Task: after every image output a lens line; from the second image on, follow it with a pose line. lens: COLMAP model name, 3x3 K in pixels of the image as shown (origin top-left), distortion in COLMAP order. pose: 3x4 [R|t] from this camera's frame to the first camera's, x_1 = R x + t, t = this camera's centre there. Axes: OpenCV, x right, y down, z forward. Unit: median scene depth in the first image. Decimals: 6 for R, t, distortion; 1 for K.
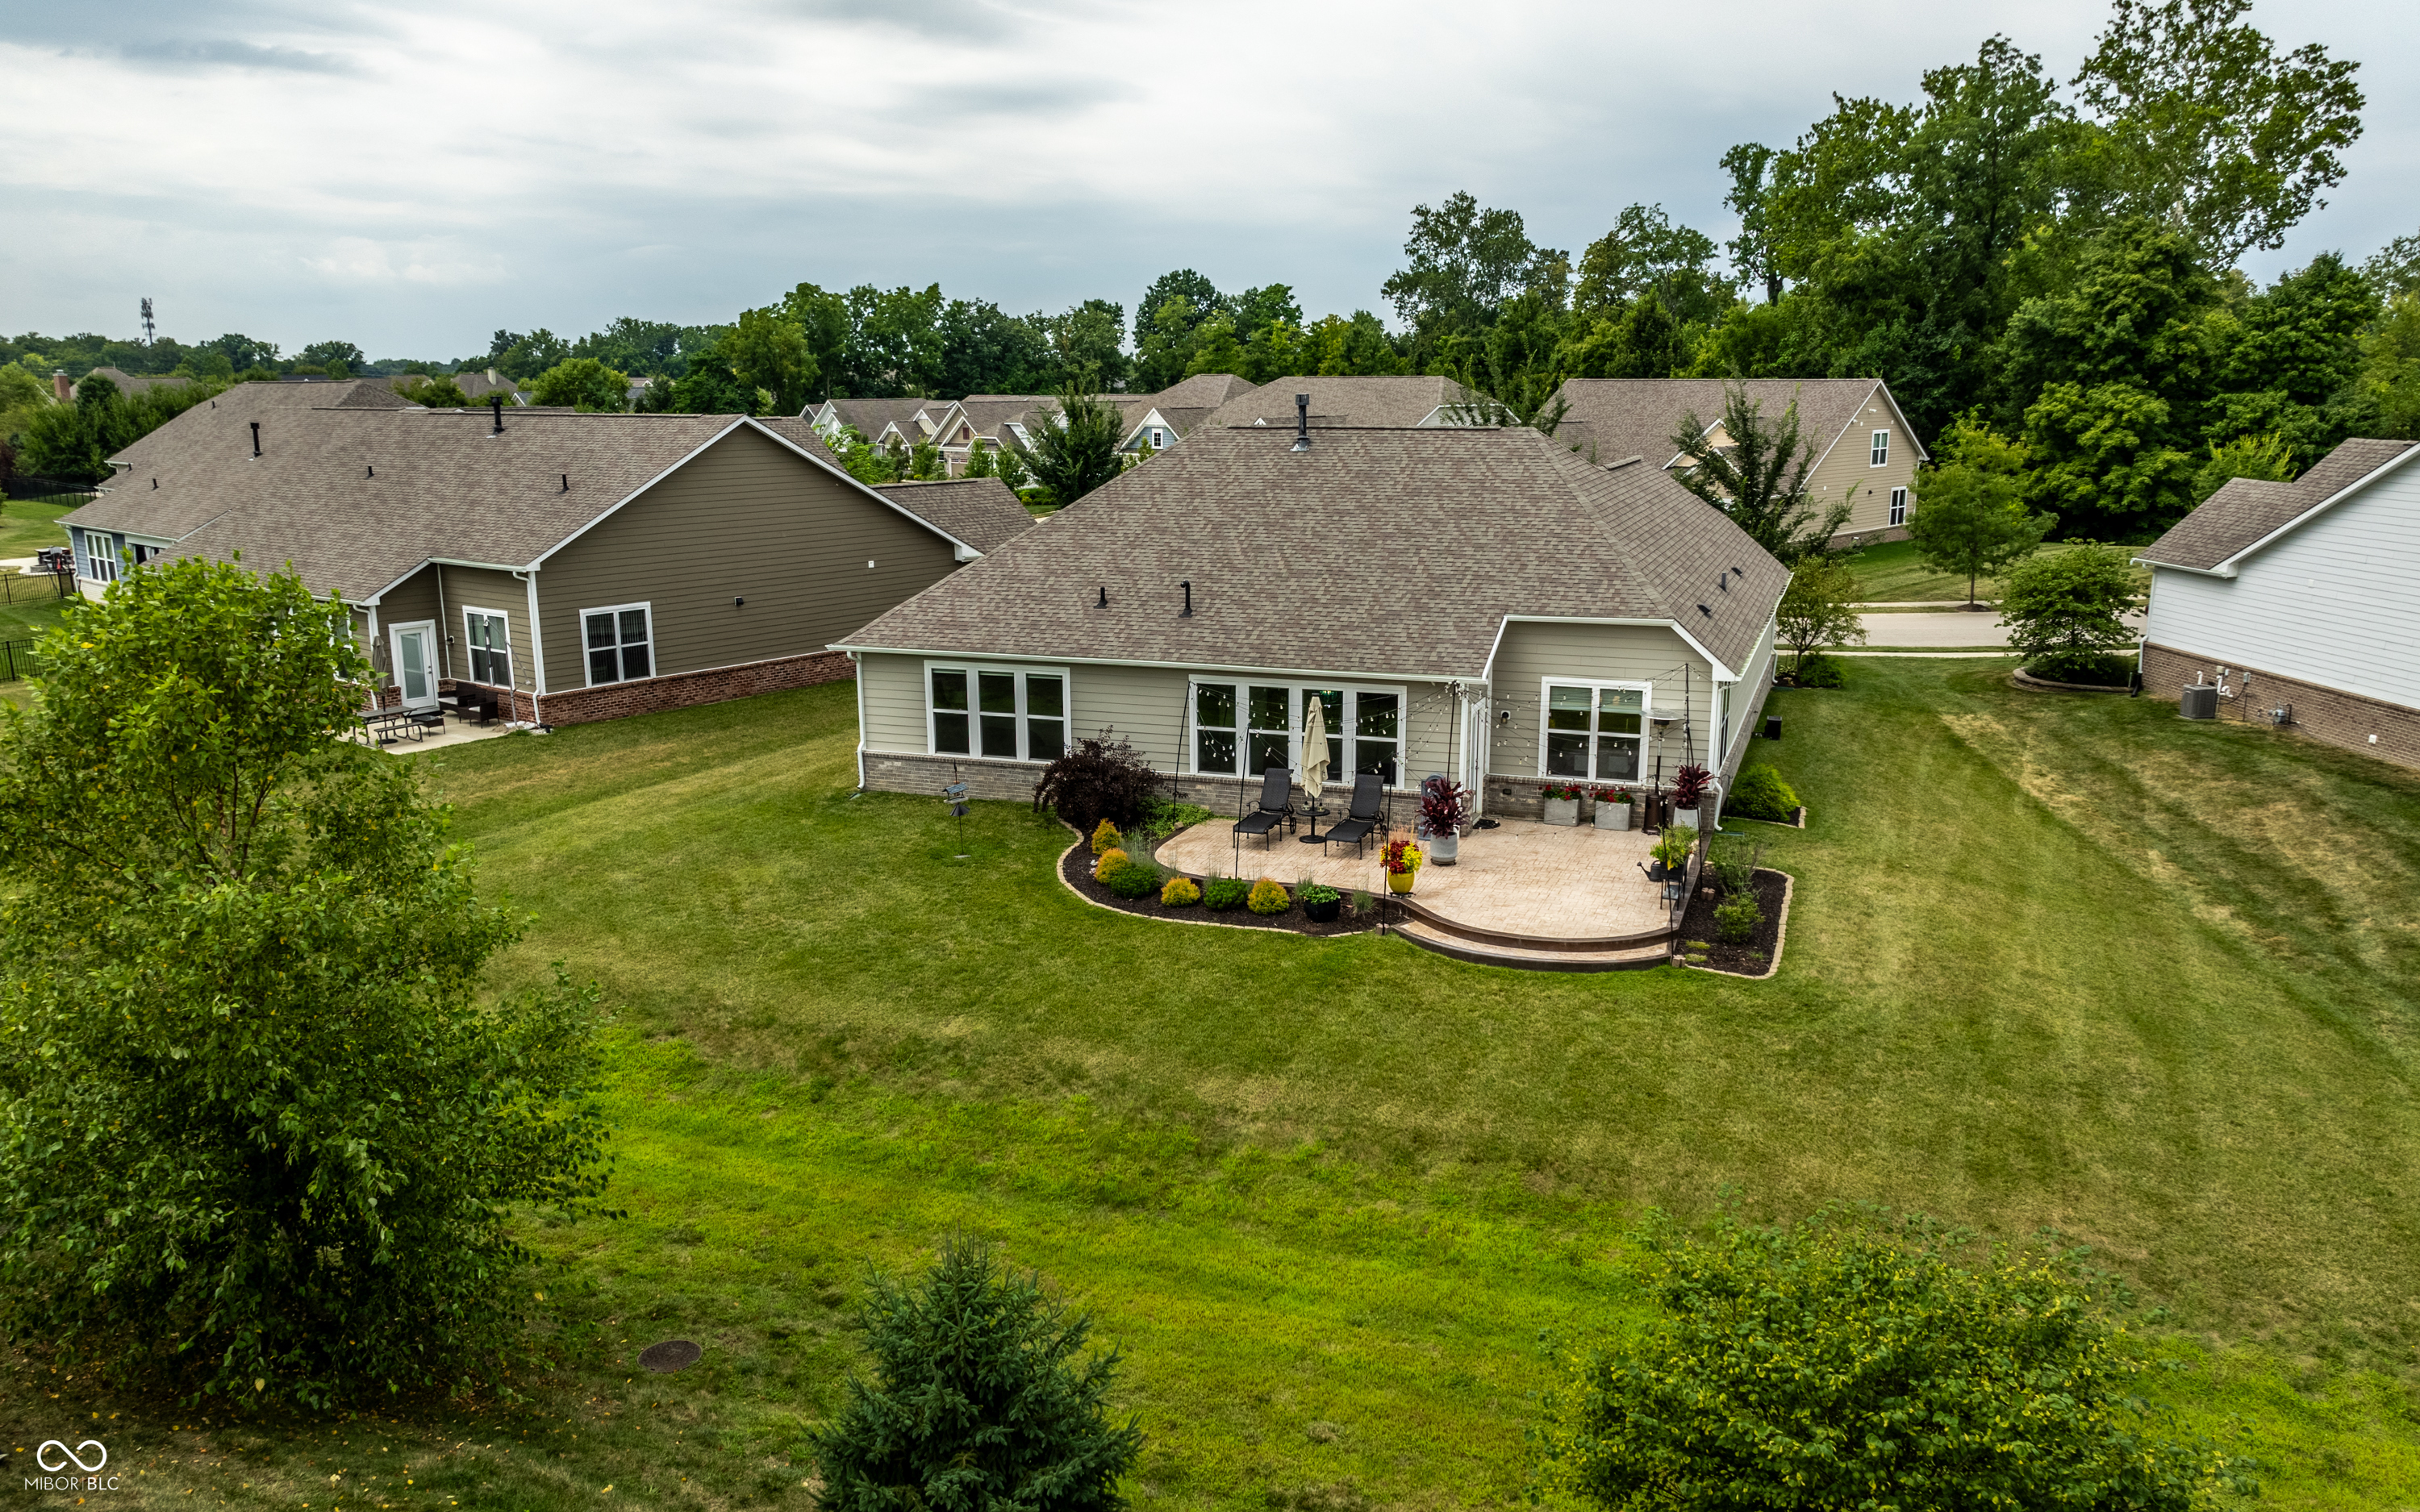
lens RADIAL K [[1782.5, 0, 1216.2], [0, 1782.5, 874.7], [0, 0, 1]] dist [-0.016740, -0.003568]
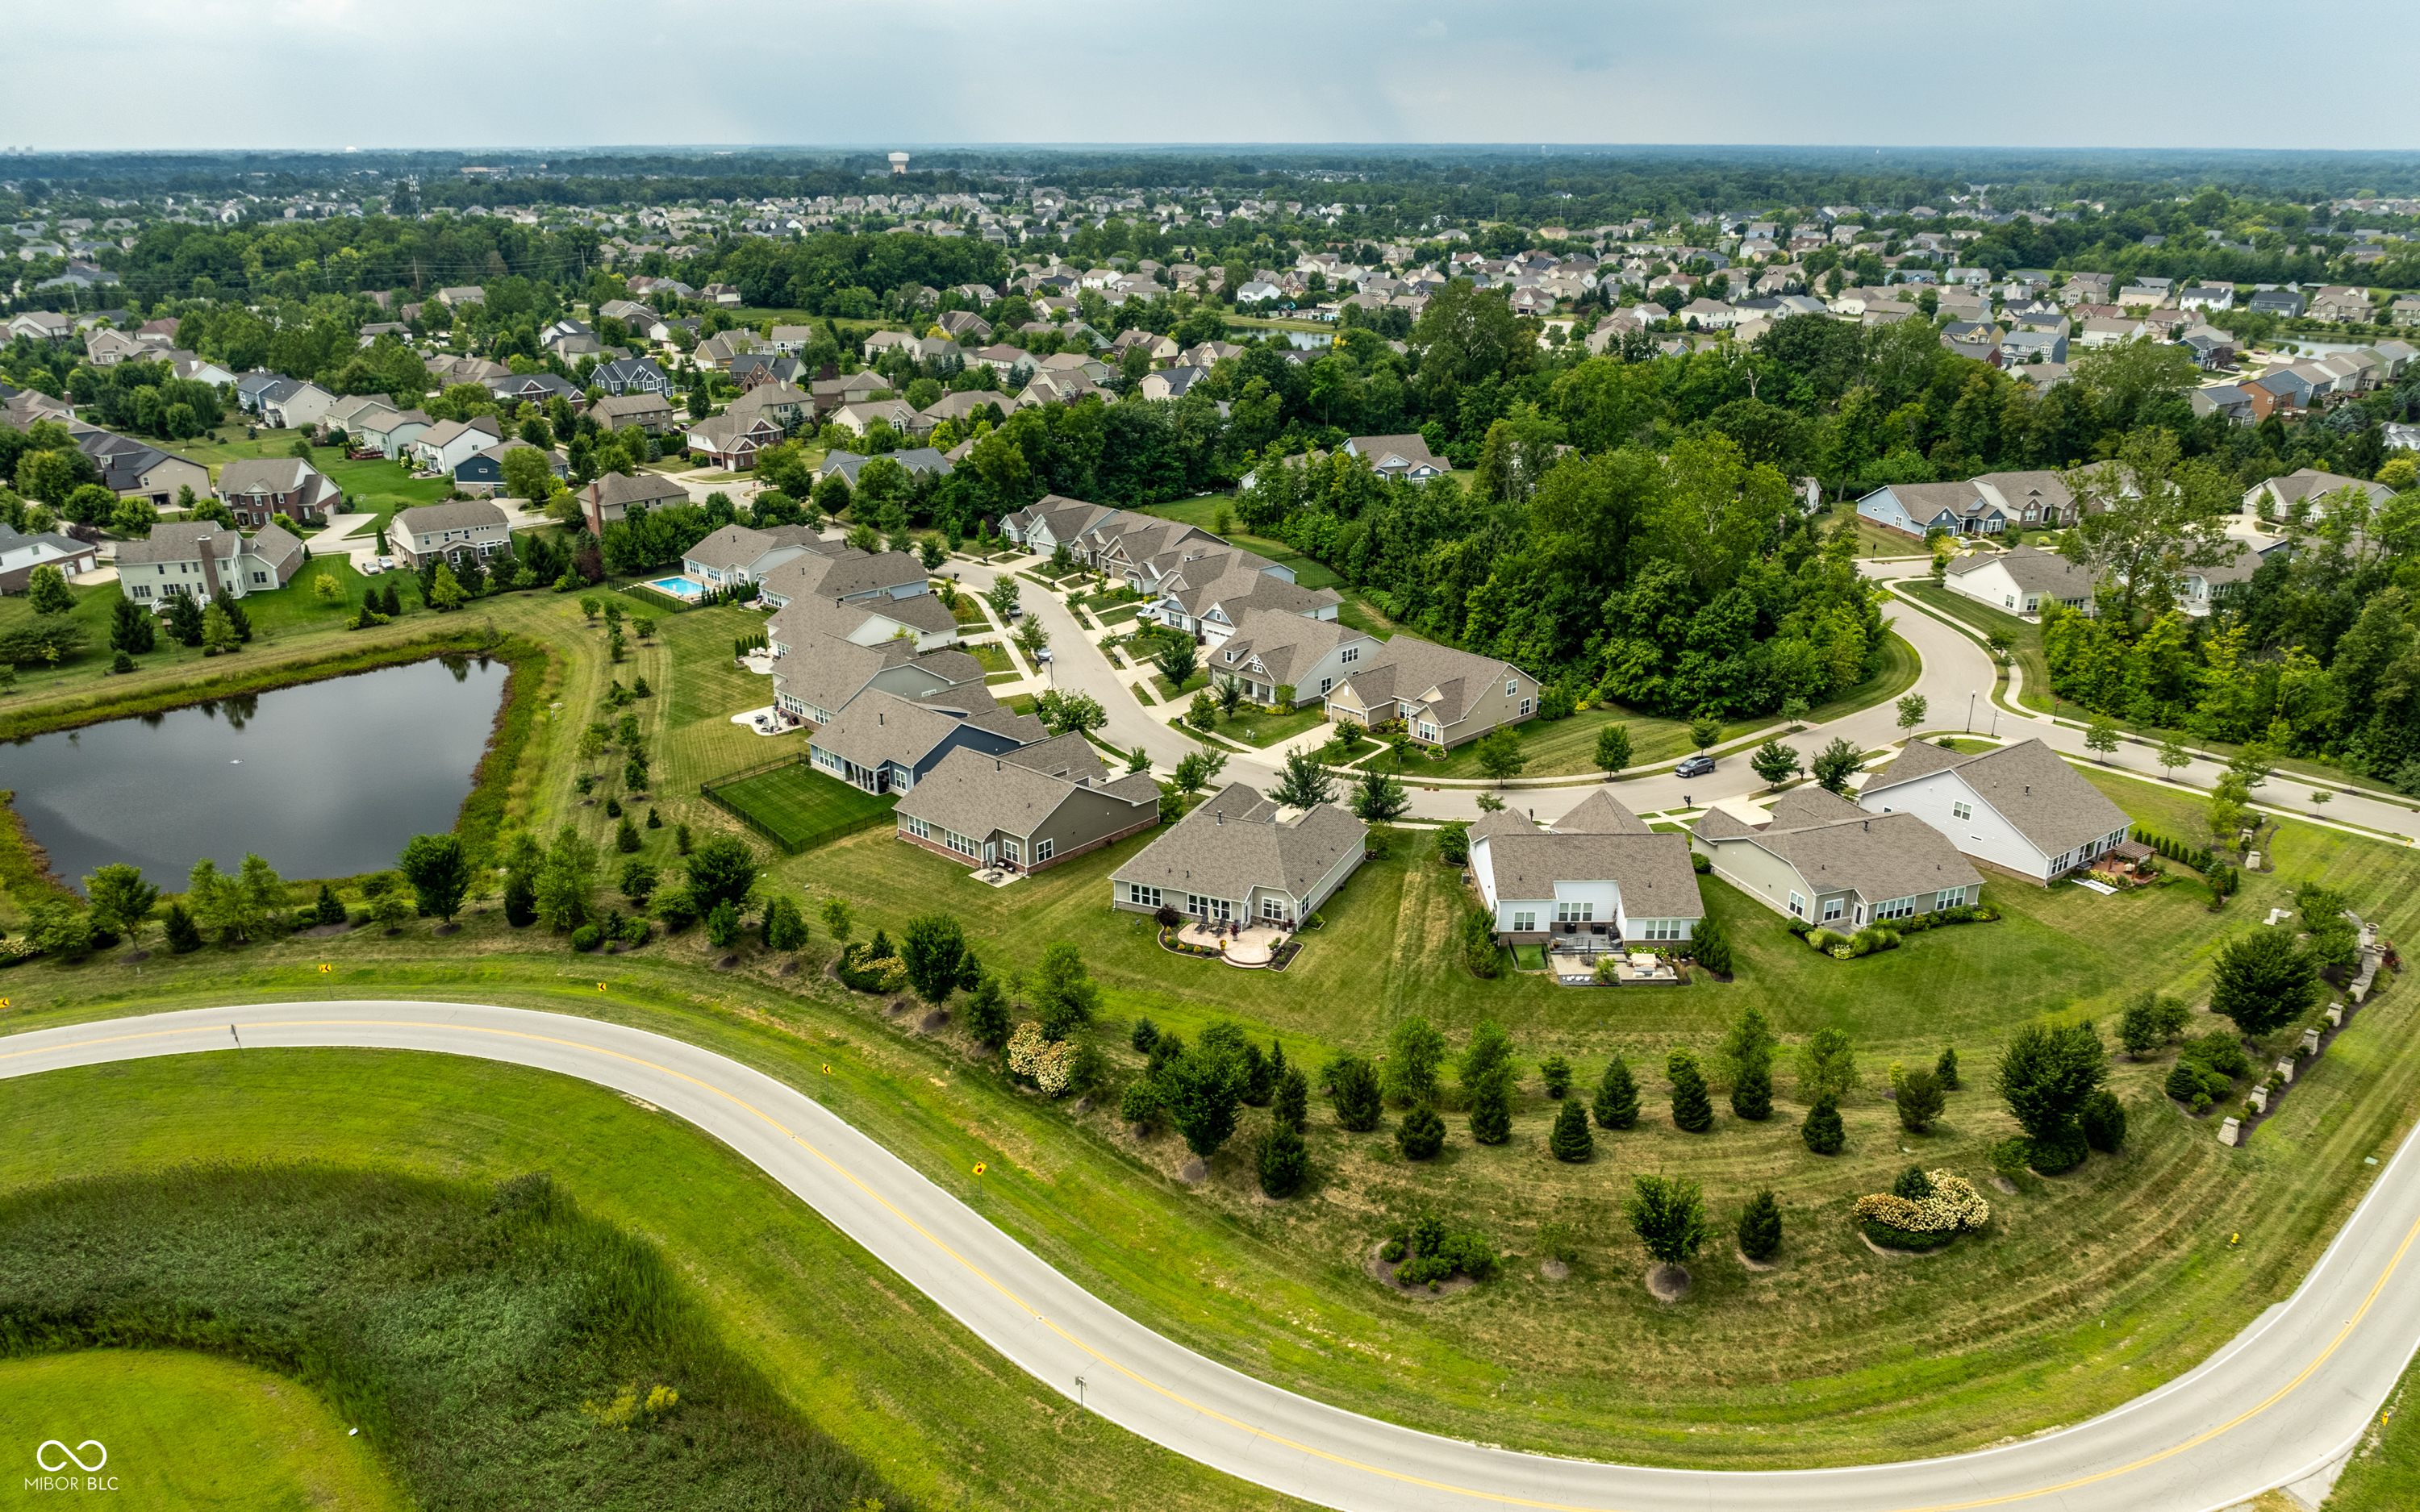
lens RADIAL K [[1782.5, 0, 1216.2], [0, 1782.5, 874.7], [0, 0, 1]] dist [-0.016740, -0.003568]
pose [[0.997411, 0.029629, -0.065531, 0.345255], [-0.020015, 0.989552, 0.142781, -0.783718], [0.069077, -0.141099, 0.987583, -3.403061]]
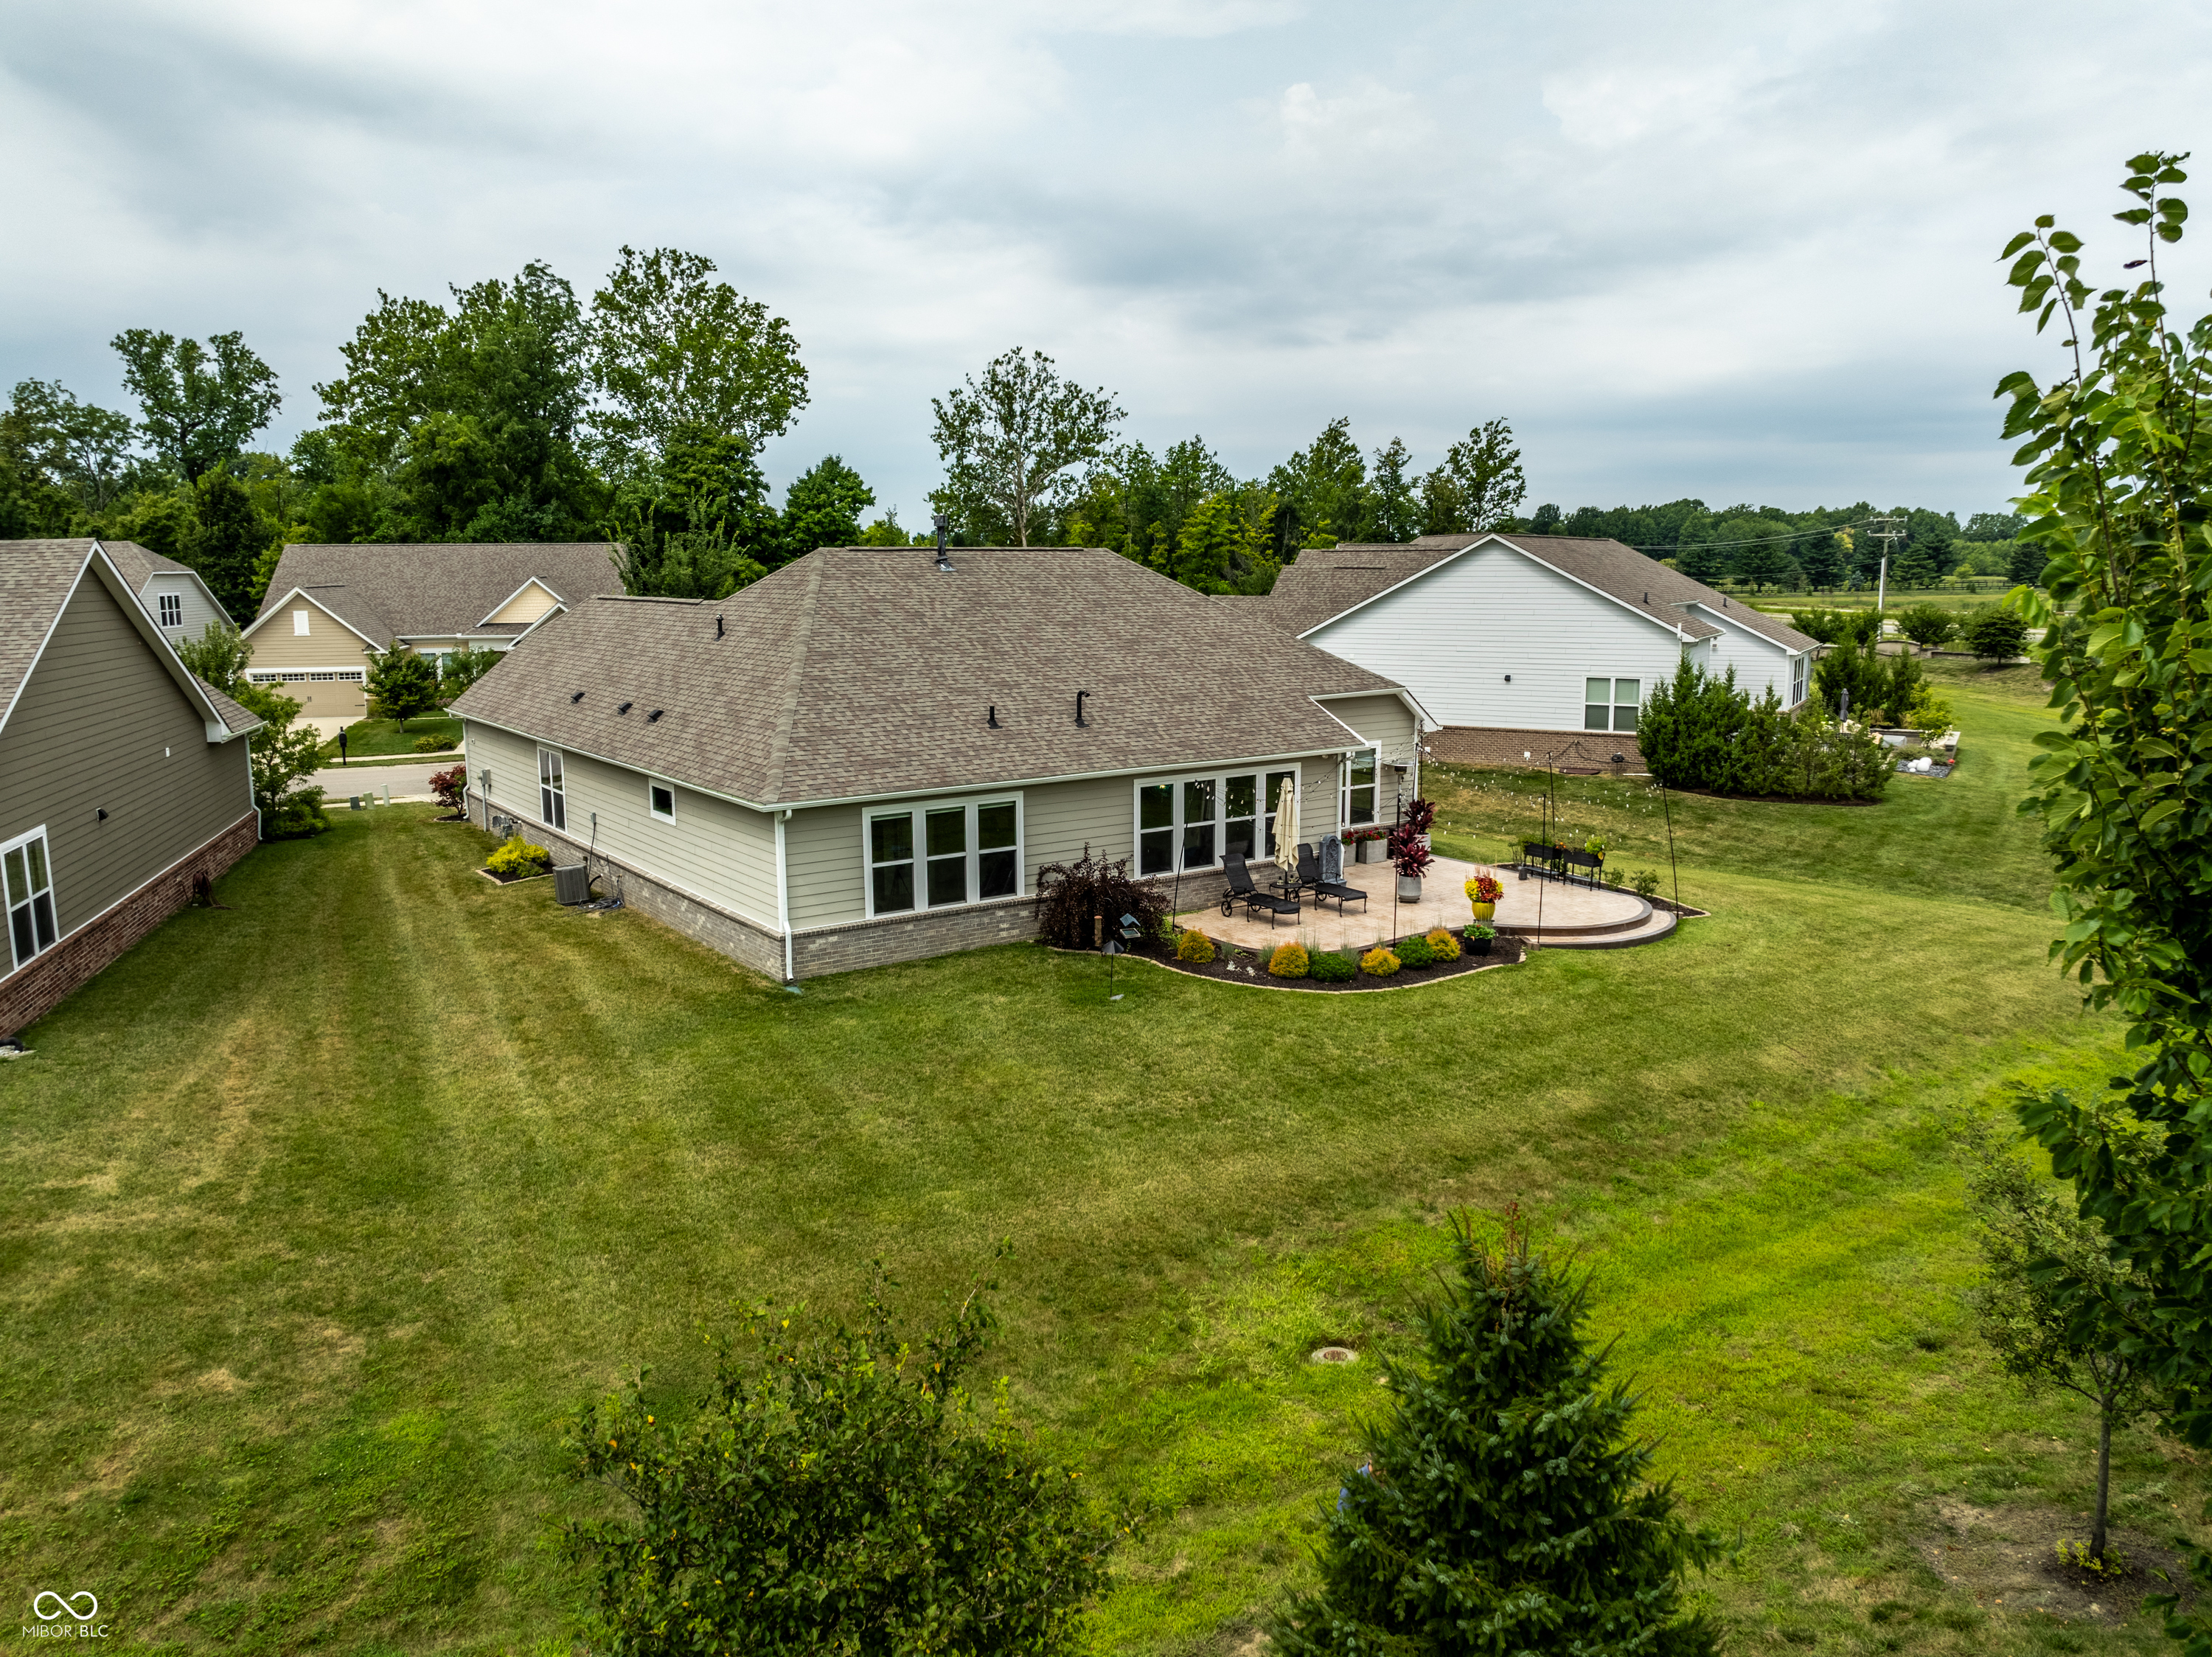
lens RADIAL K [[1572.4, 0, 1106.0], [0, 1572.4, 828.5], [0, 0, 1]] dist [-0.023251, 0.008003]
pose [[0.567366, -0.136399, 0.812091, -0.704478], [0.224918, 0.974356, 0.006514, -0.090355], [-0.792154, 0.178958, 0.583495, 0.480581]]
